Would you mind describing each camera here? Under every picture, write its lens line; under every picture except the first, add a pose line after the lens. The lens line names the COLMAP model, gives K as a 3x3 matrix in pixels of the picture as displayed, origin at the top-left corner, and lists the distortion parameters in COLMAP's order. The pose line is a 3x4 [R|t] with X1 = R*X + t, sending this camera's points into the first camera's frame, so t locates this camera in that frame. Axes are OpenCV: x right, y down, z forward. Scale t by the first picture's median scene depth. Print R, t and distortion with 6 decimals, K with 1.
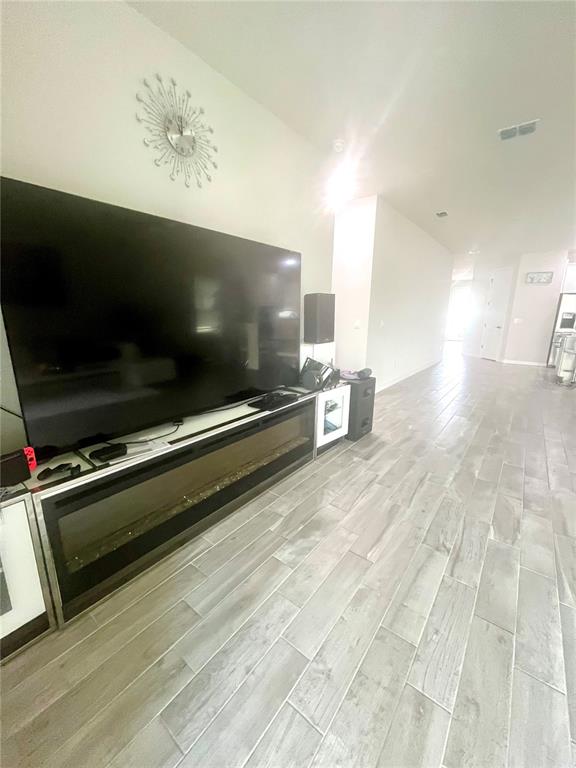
lens RADIAL K [[309.9, 0, 290.5], [0, 309.9, 382.3], [0, 0, 1]] dist [-0.004935, -0.000294]
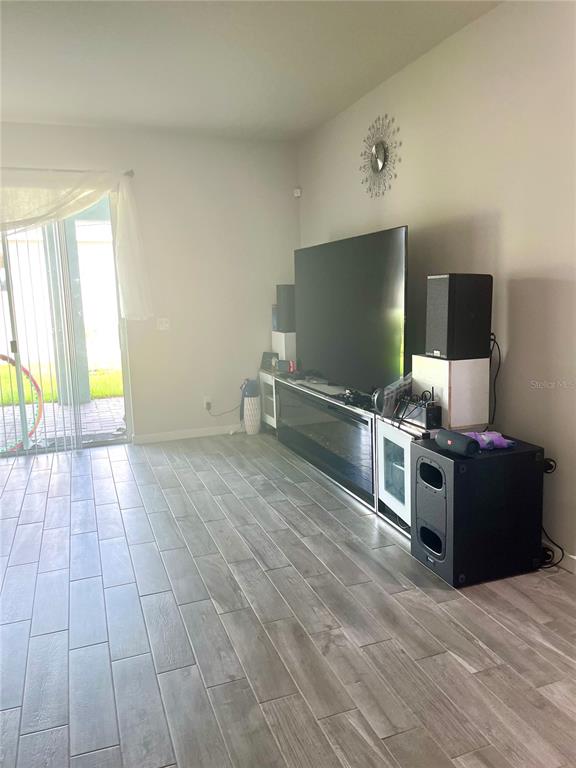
lens RADIAL K [[585.0, 0, 287.4], [0, 585.0, 384.7], [0, 0, 1]] dist [0.061166, -0.063059]
pose [[-0.537090, 0.140522, -0.831738, 1.667203], [-0.170331, 0.947648, 0.270095, -0.466619], [0.826149, 0.286736, -0.485037, 1.853640]]
